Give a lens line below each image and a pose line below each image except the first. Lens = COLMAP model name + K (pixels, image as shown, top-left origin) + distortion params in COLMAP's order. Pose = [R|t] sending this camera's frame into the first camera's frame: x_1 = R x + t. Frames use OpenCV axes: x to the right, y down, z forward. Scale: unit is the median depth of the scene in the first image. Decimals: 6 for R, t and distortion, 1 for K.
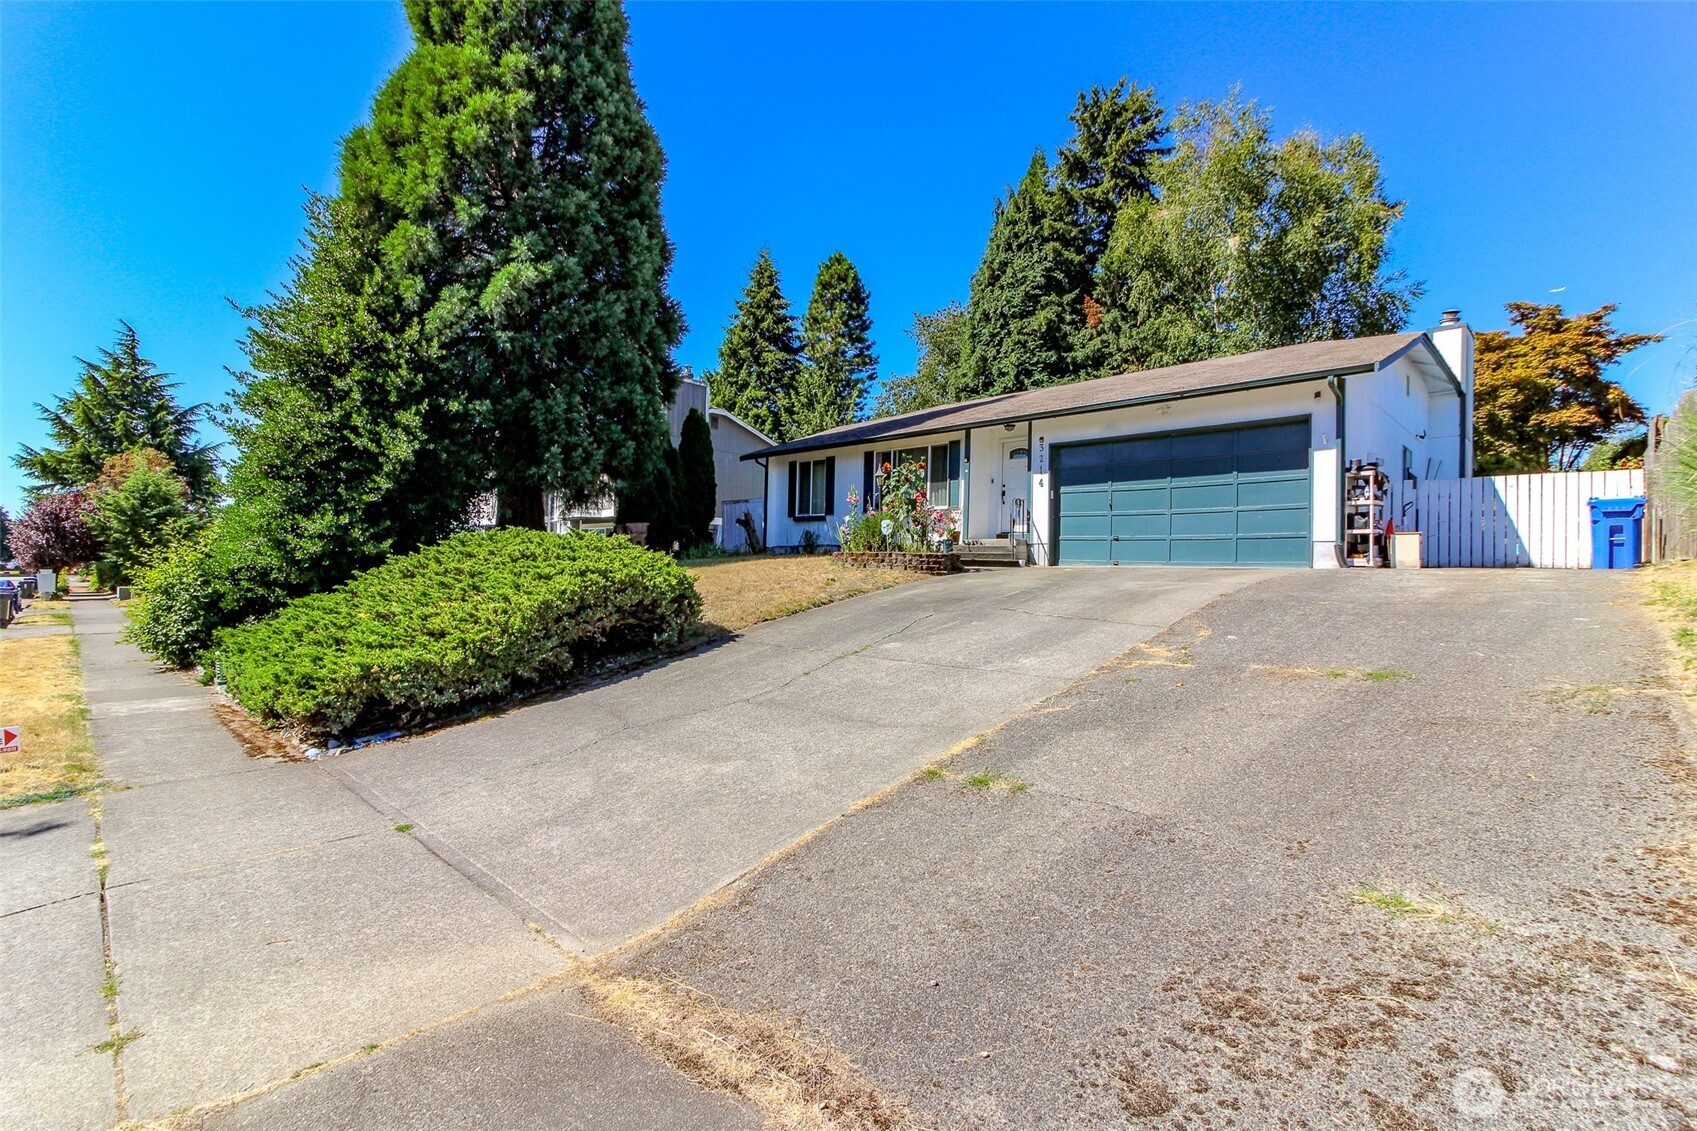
lens RADIAL K [[765.9, 0, 823.8], [0, 765.9, 557.3], [0, 0, 1]] dist [0.000950, 0.000225]
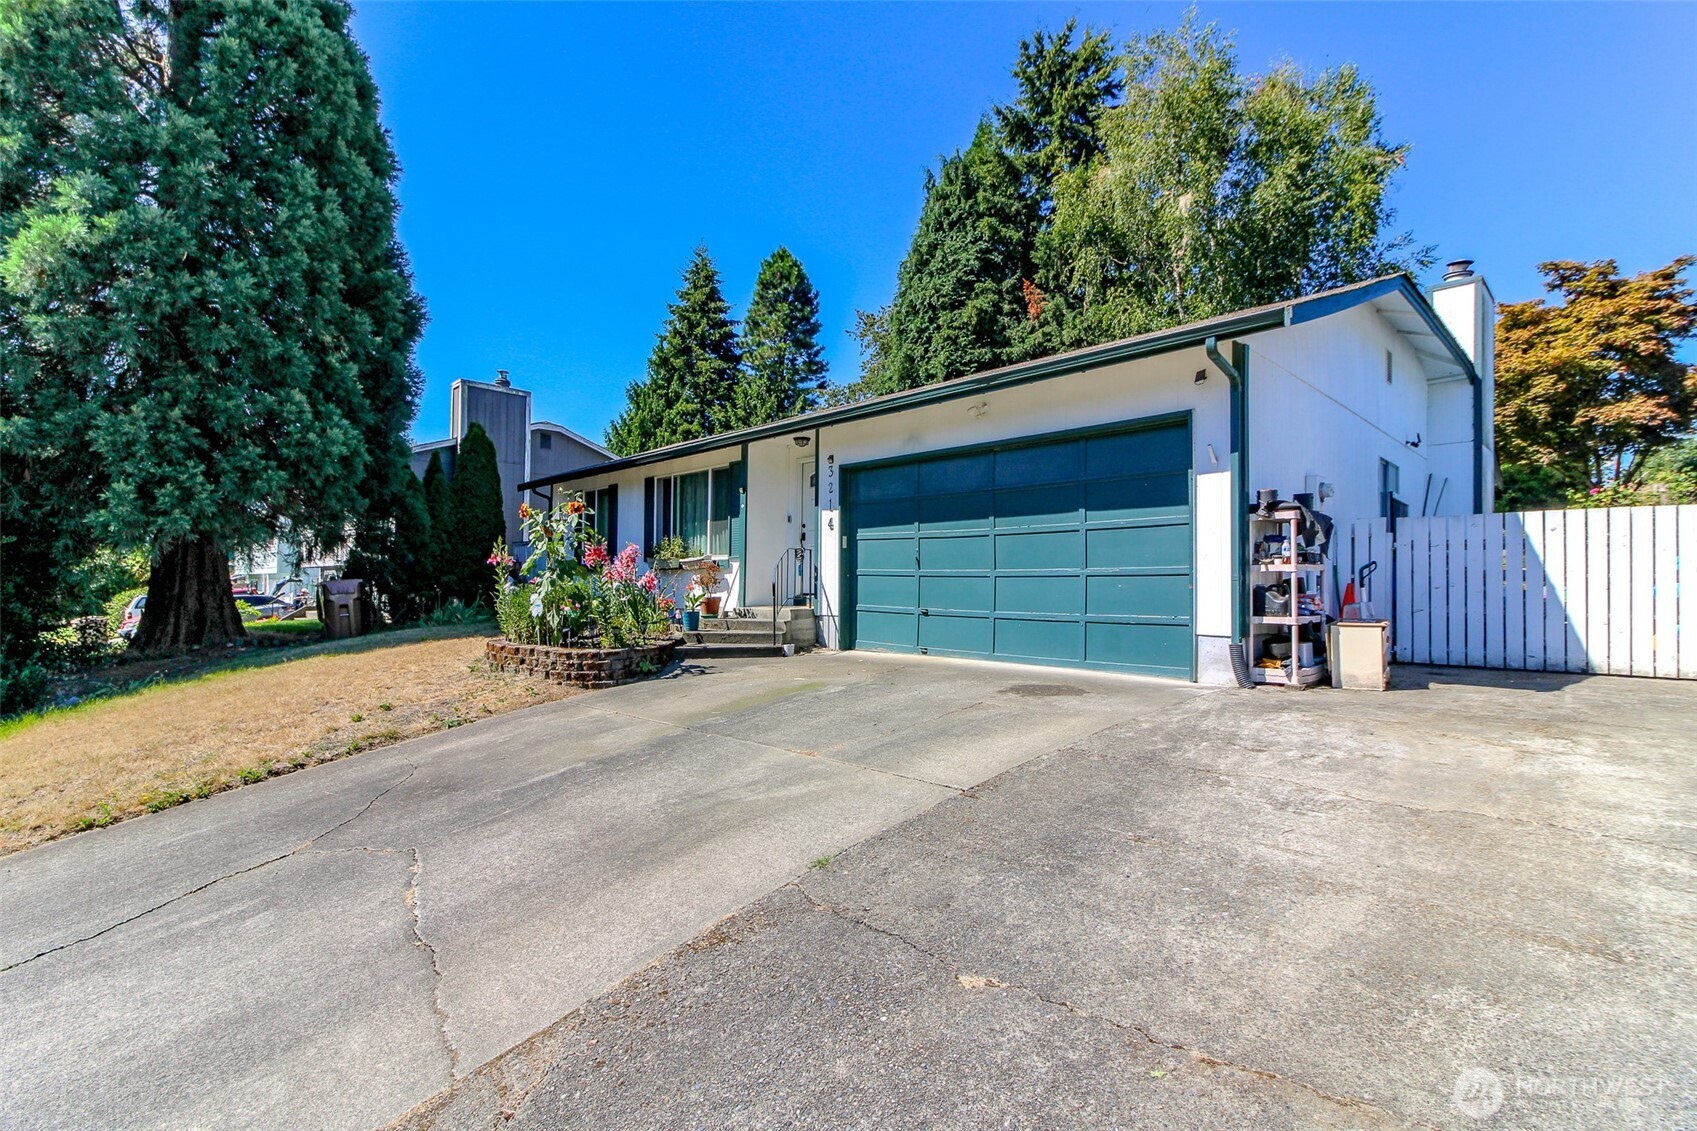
lens RADIAL K [[765.4, 0, 828.9], [0, 765.4, 574.6], [0, 0, 1]] dist [0.002597, -0.001040]
pose [[0.999630, -0.014762, -0.022852, 0.145261], [0.014843, 0.999884, 0.003373, -0.027199], [0.022799, -0.003711, 0.999733, 0.163601]]
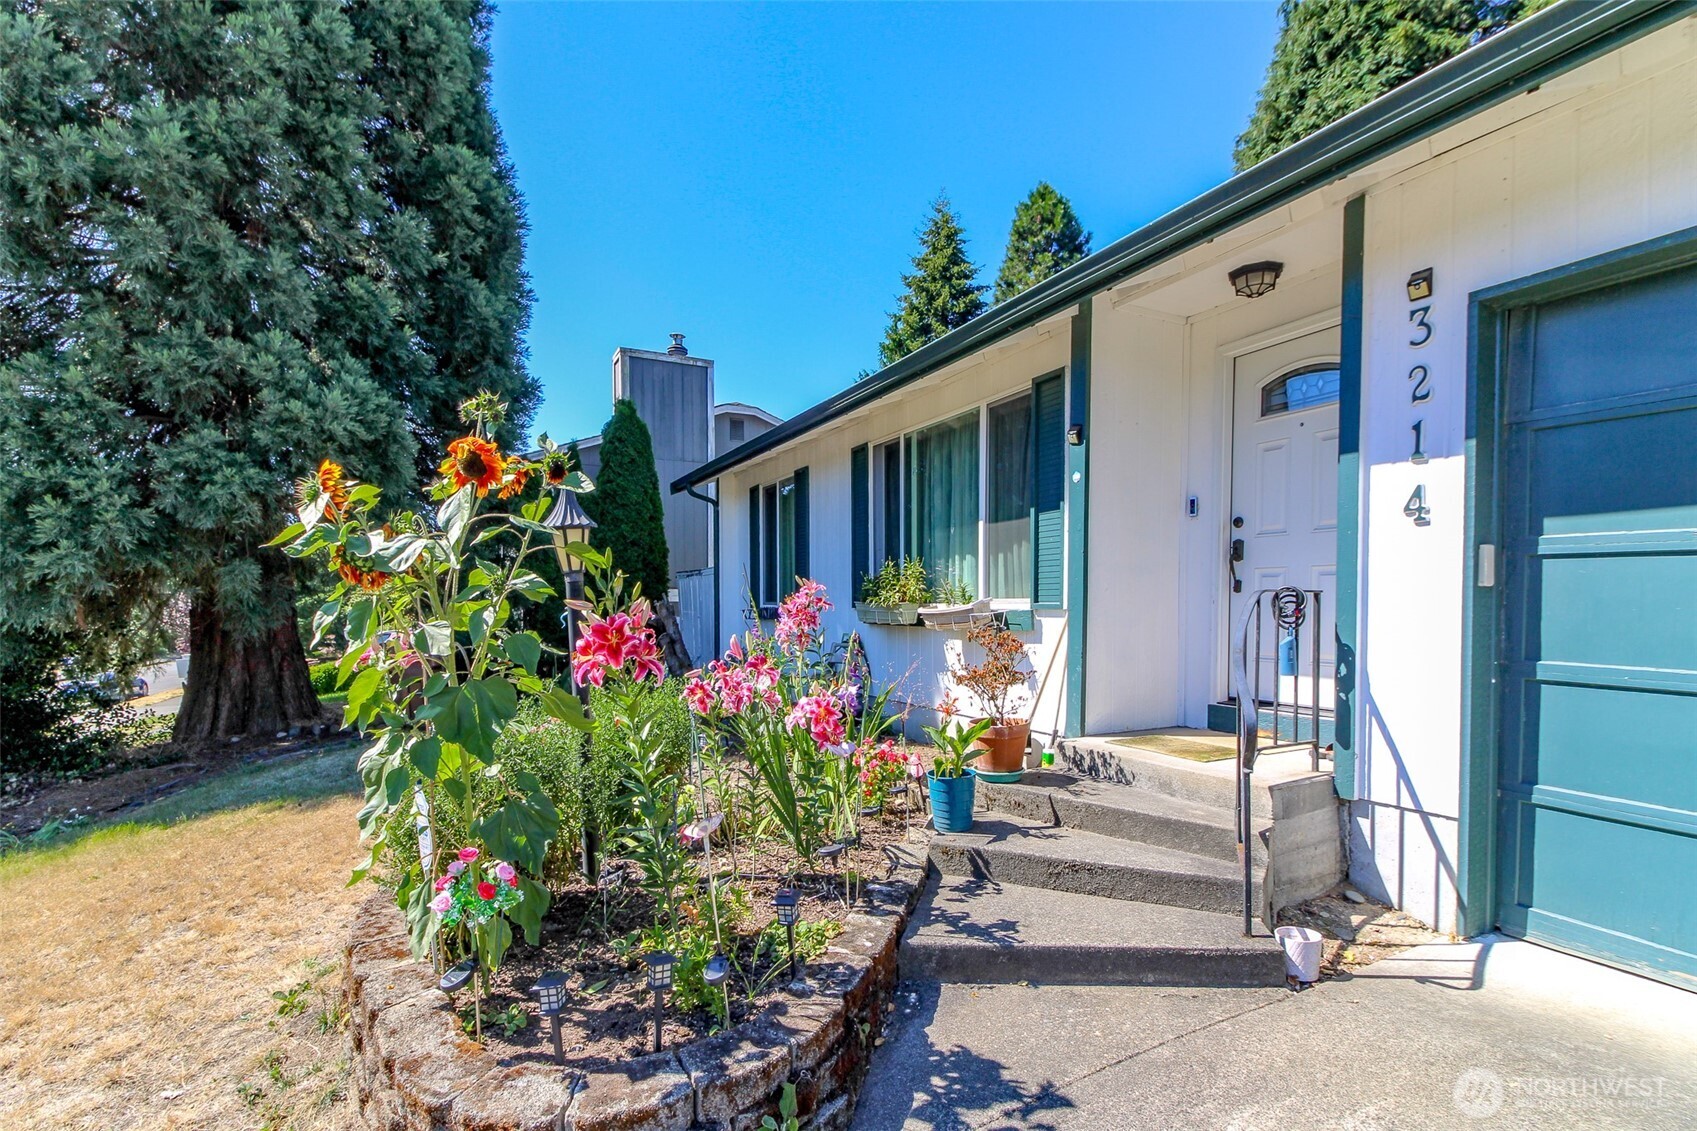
lens RADIAL K [[779.4, 0, 834.6], [0, 779.4, 634.2], [0, 0, 1]] dist [-0.001647, -0.000580]
pose [[0.947424, -0.014208, -0.319664, 0.099995], [0.032460, 0.998128, 0.051841, -0.038975], [0.318329, -0.059492, 0.946112, 0.371100]]
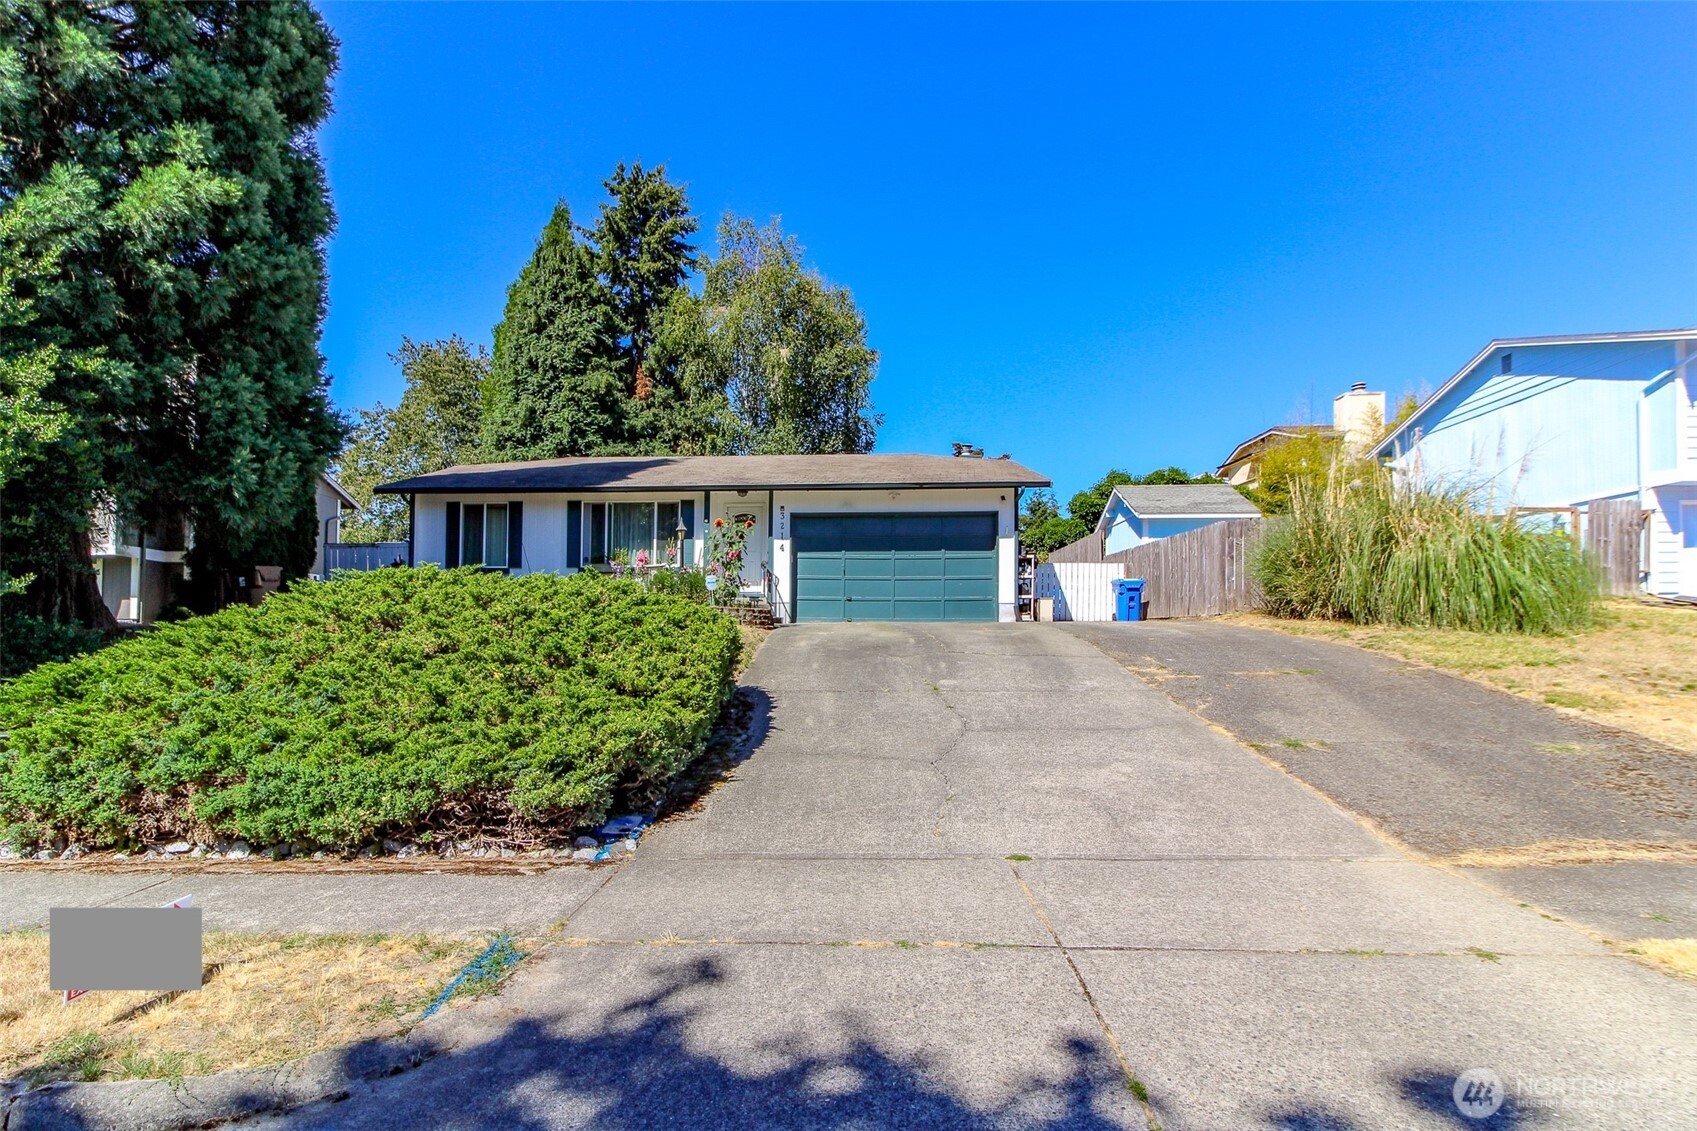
lens RADIAL K [[803.1, 0, 795.0], [0, 803.1, 629.6], [0, 0, 1]] dist [0.000058, -0.009918]
pose [[0.735542, -0.004547, 0.677464, -0.236928], [0.003614, 0.999990, 0.002788, 0.008280], [-0.677470, 0.000397, 0.735551, 0.068656]]
